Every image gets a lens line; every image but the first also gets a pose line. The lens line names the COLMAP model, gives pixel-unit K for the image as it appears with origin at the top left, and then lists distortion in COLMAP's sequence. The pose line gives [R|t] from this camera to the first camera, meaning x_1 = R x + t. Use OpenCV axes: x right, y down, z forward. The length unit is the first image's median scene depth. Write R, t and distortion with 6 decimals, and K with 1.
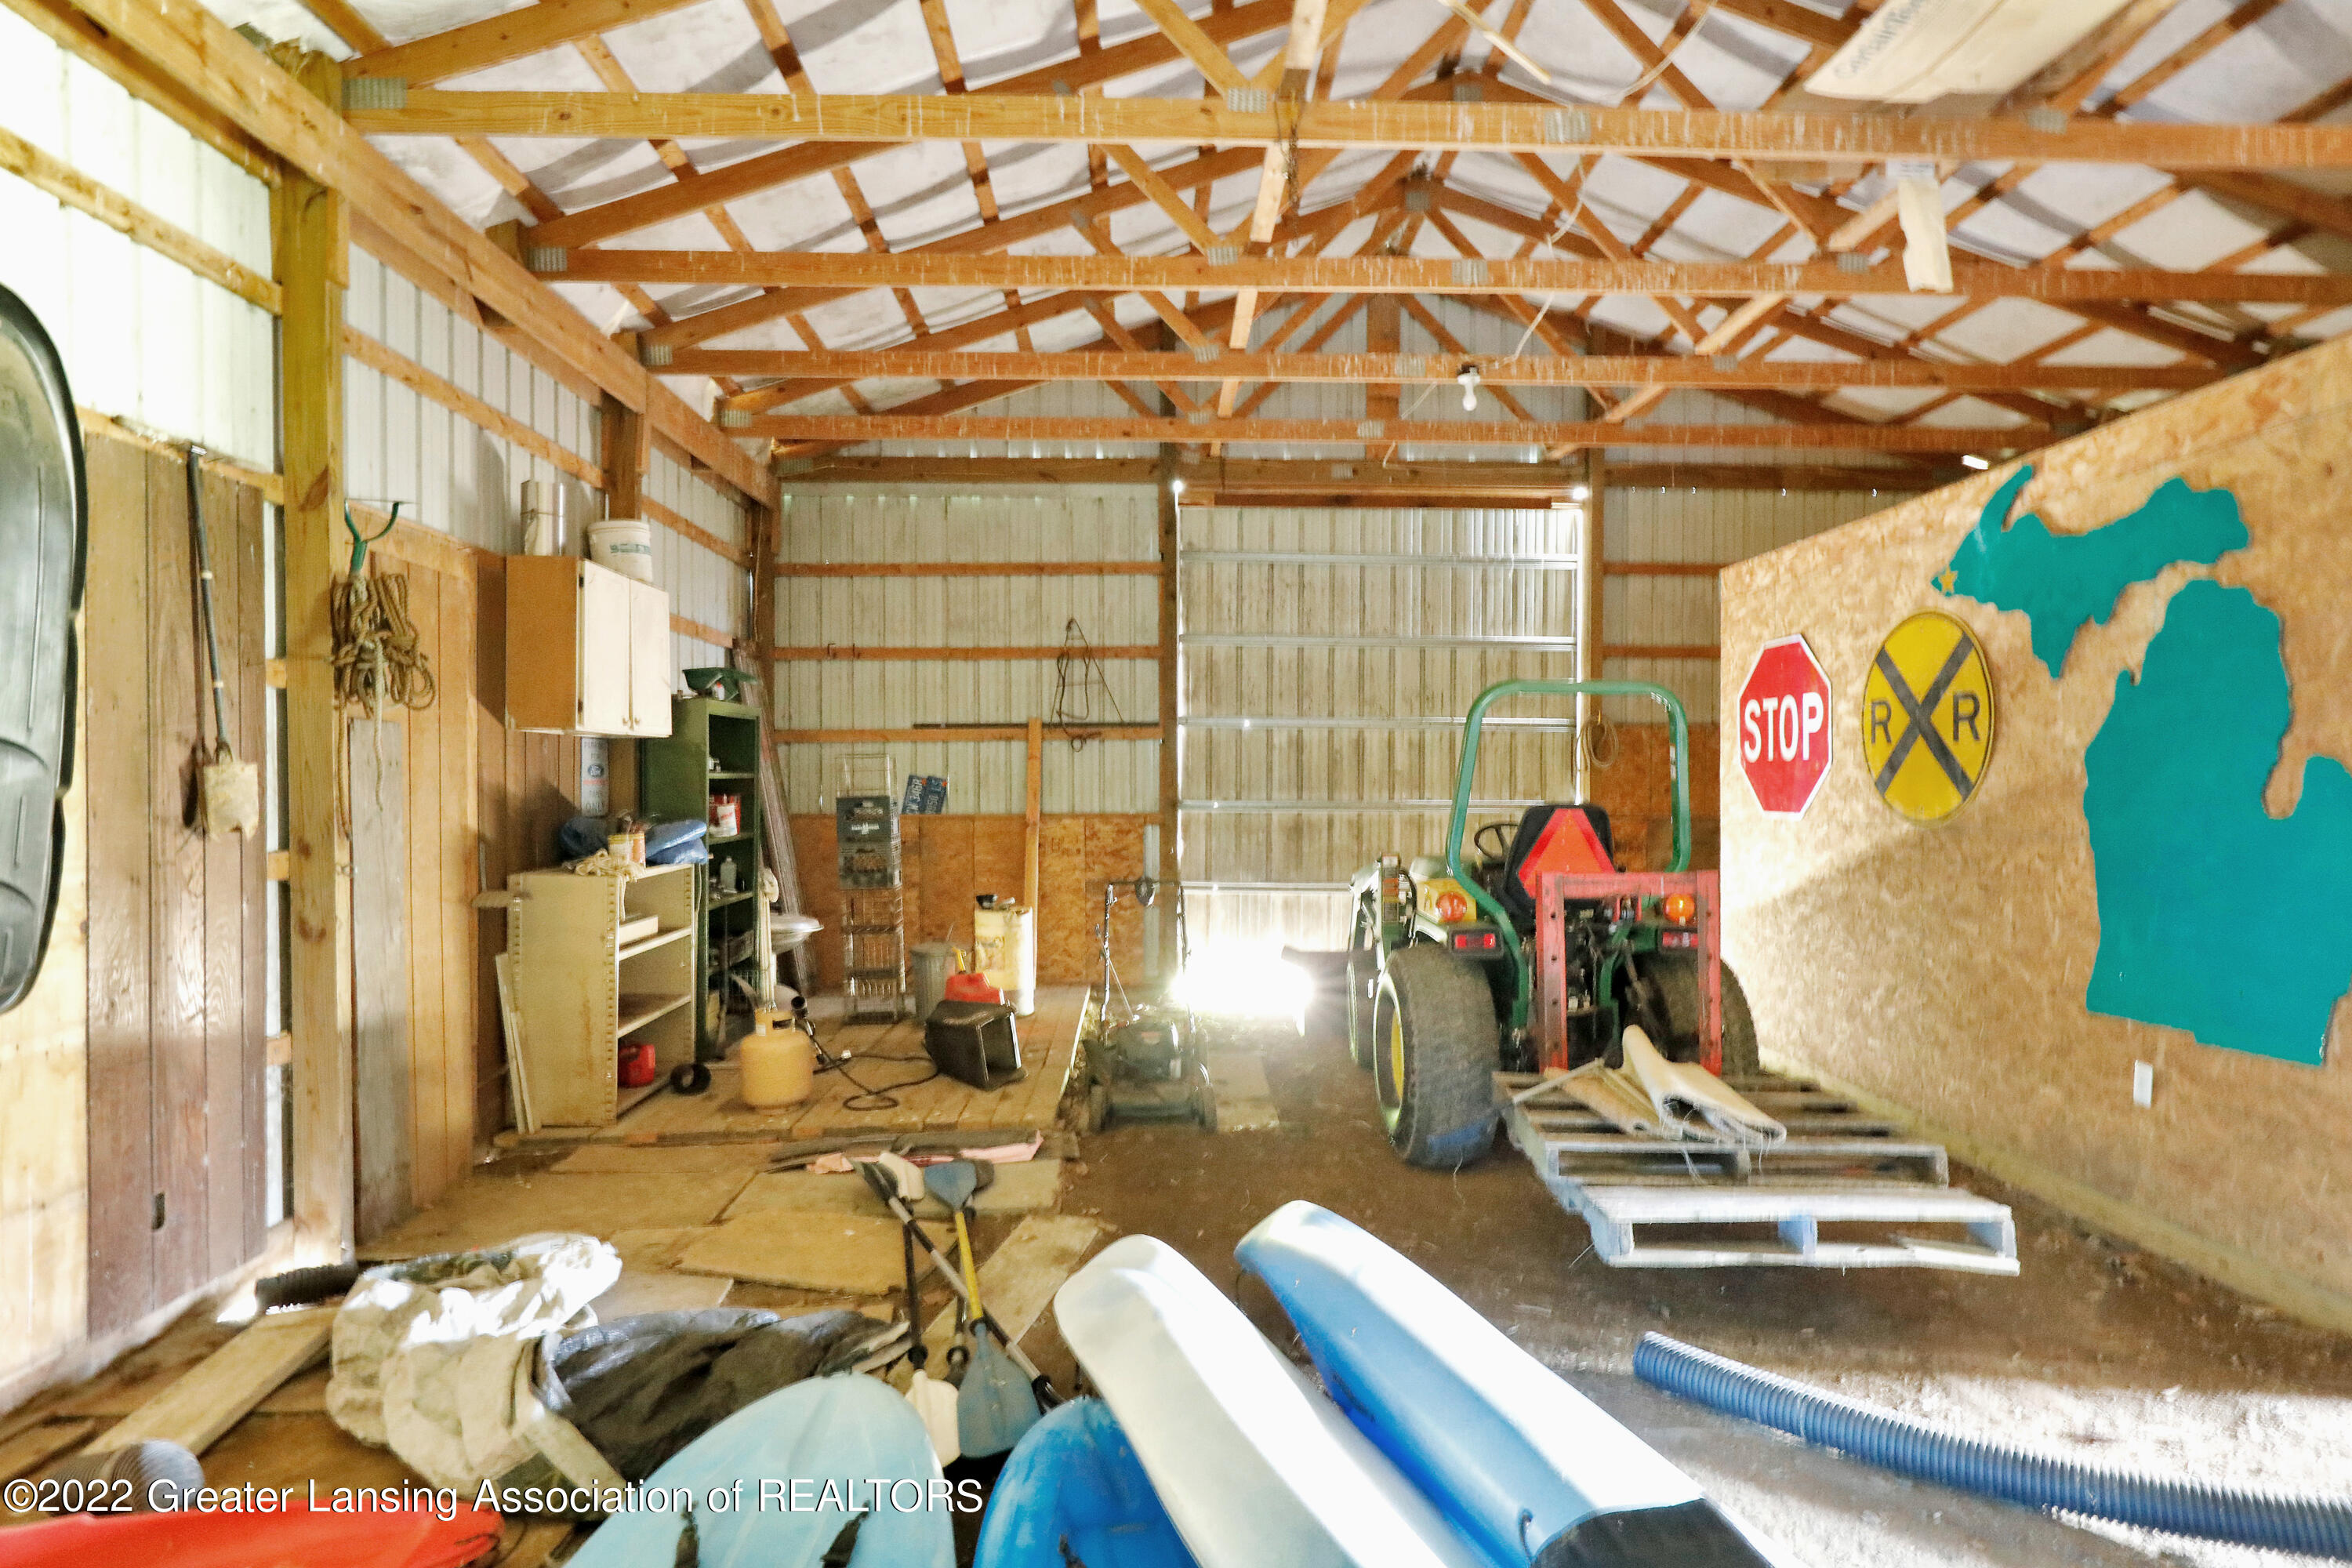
lens RADIAL K [[1263.6, 0, 1177.0], [0, 1263.6, 798.1], [0, 0, 1]] dist [0.001748, 0.000420]
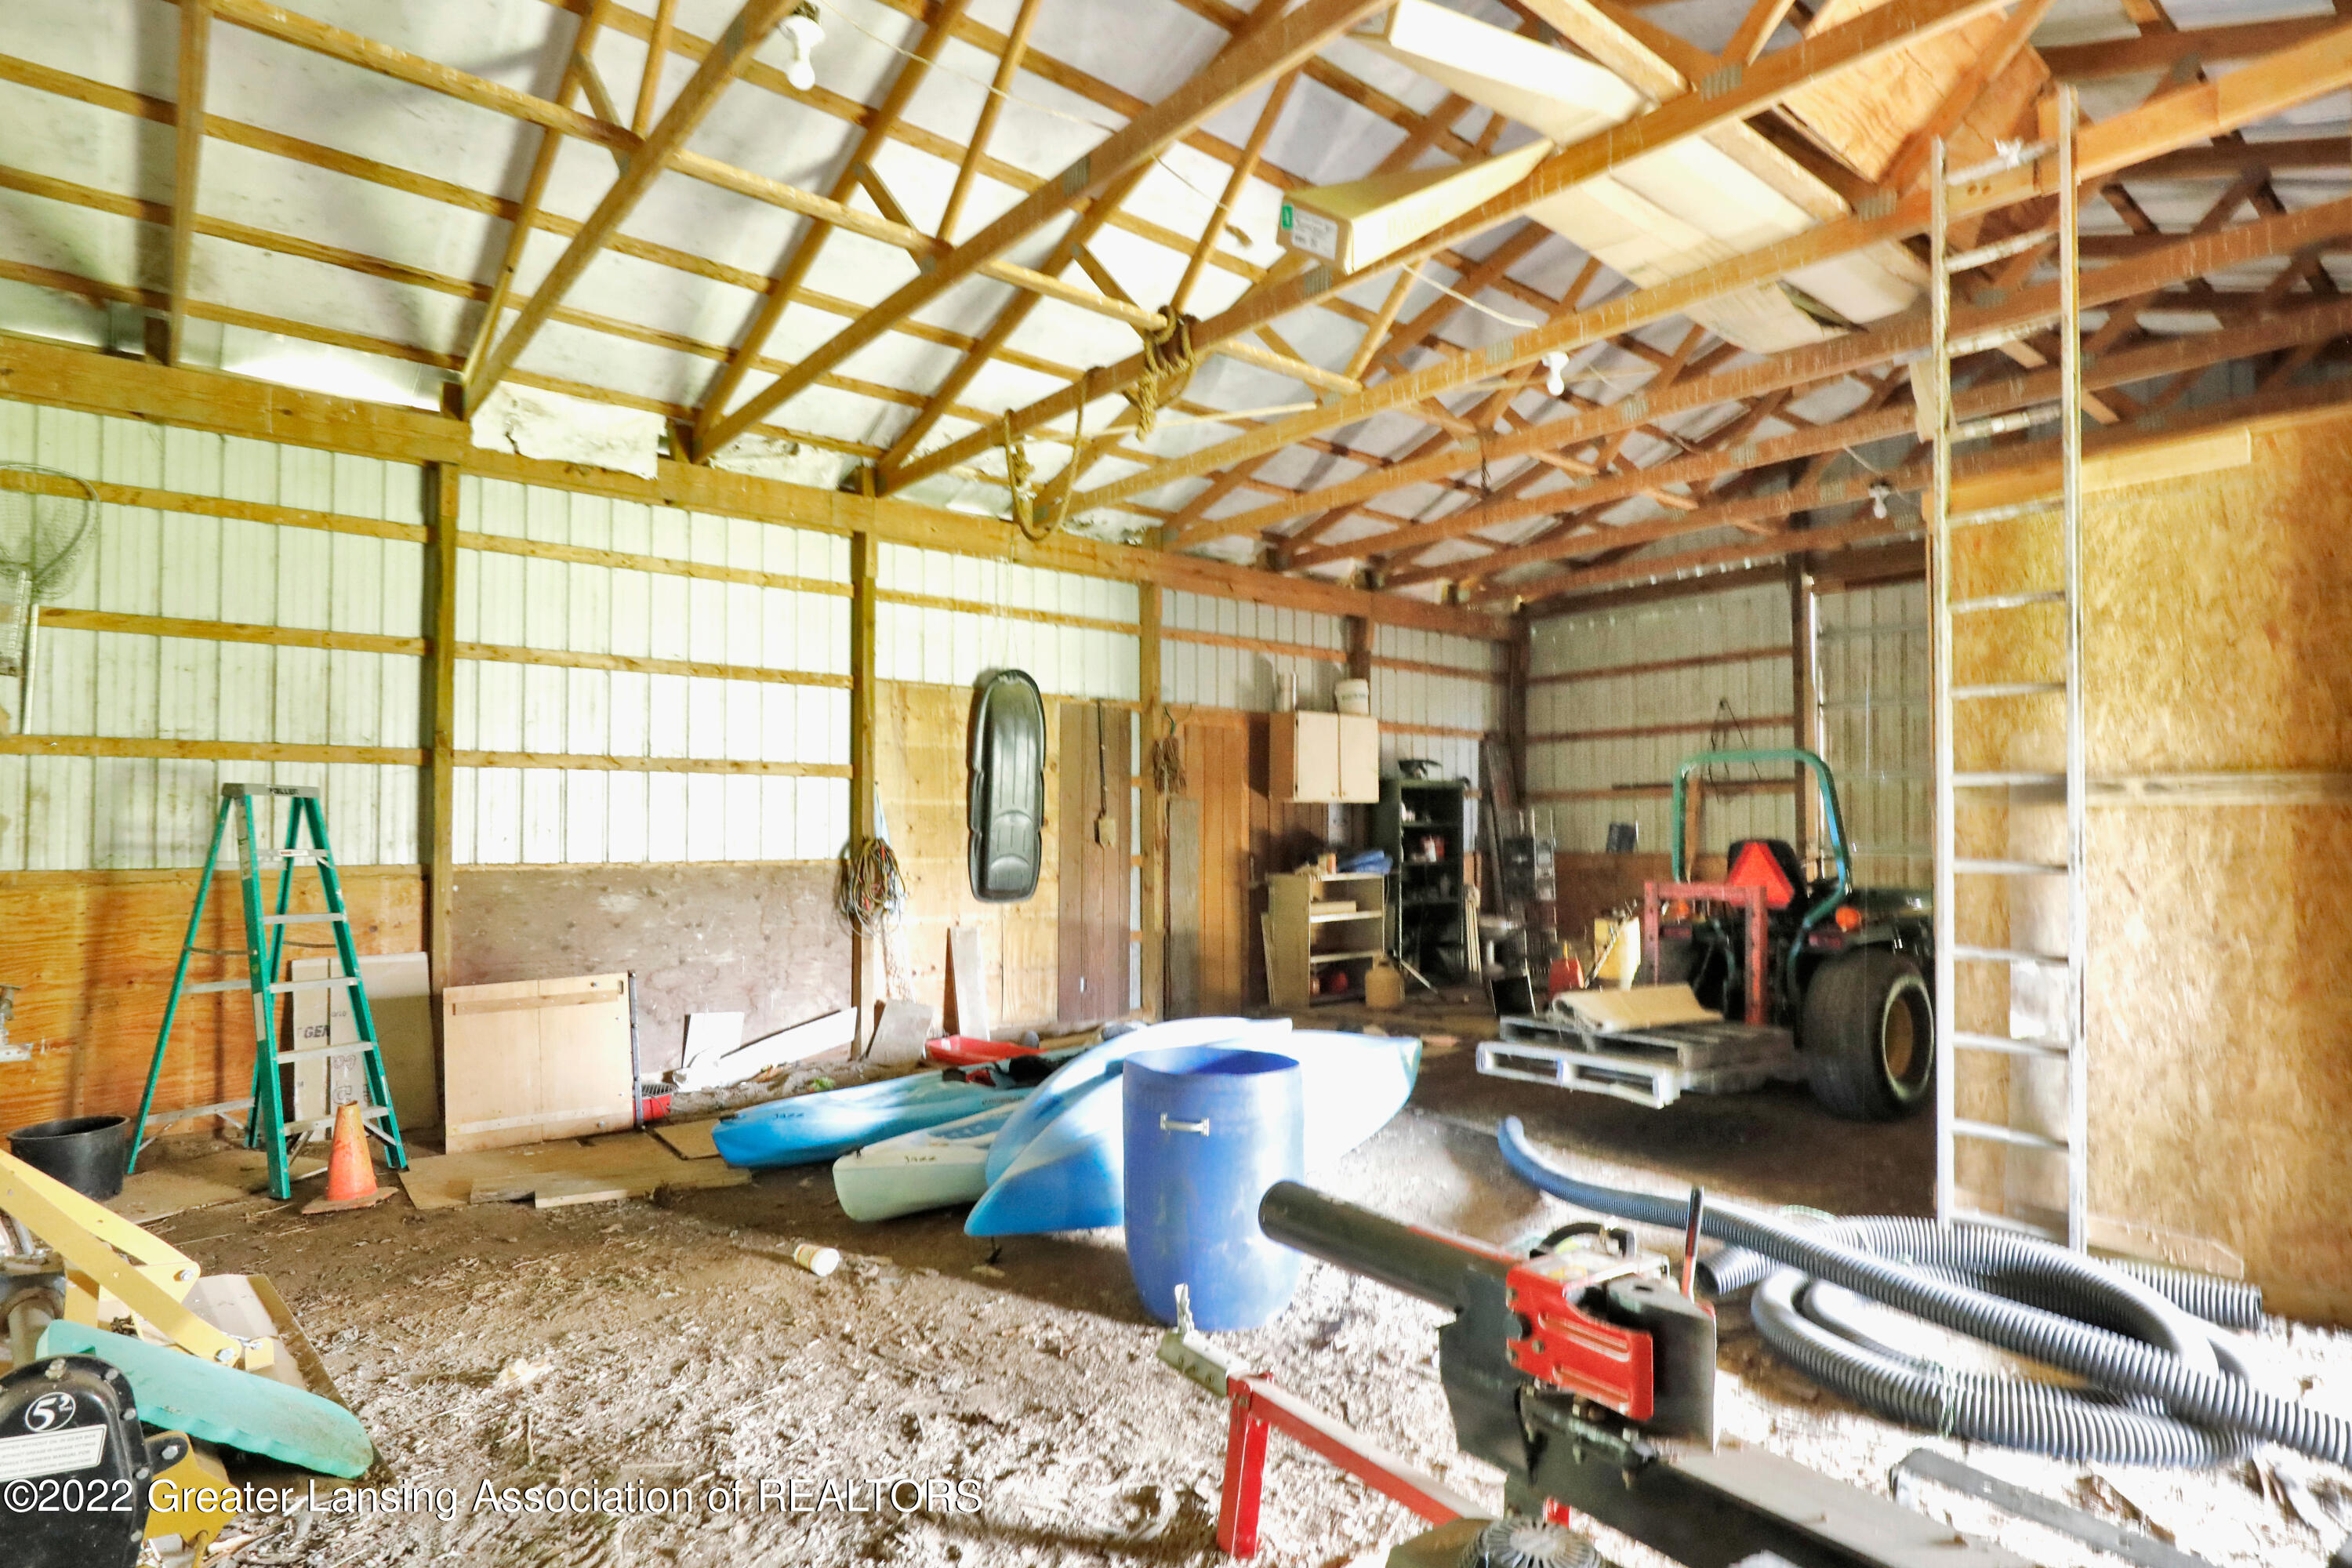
lens RADIAL K [[1263.6, 0, 1177.0], [0, 1263.6, 798.1], [0, 0, 1]] dist [0.001748, 0.000420]
pose [[0.613123, -0.023519, -0.789637, 0.823954], [-0.011849, 0.999170, -0.038961, 0.018407], [0.789898, 0.033245, 0.612336, -0.284850]]
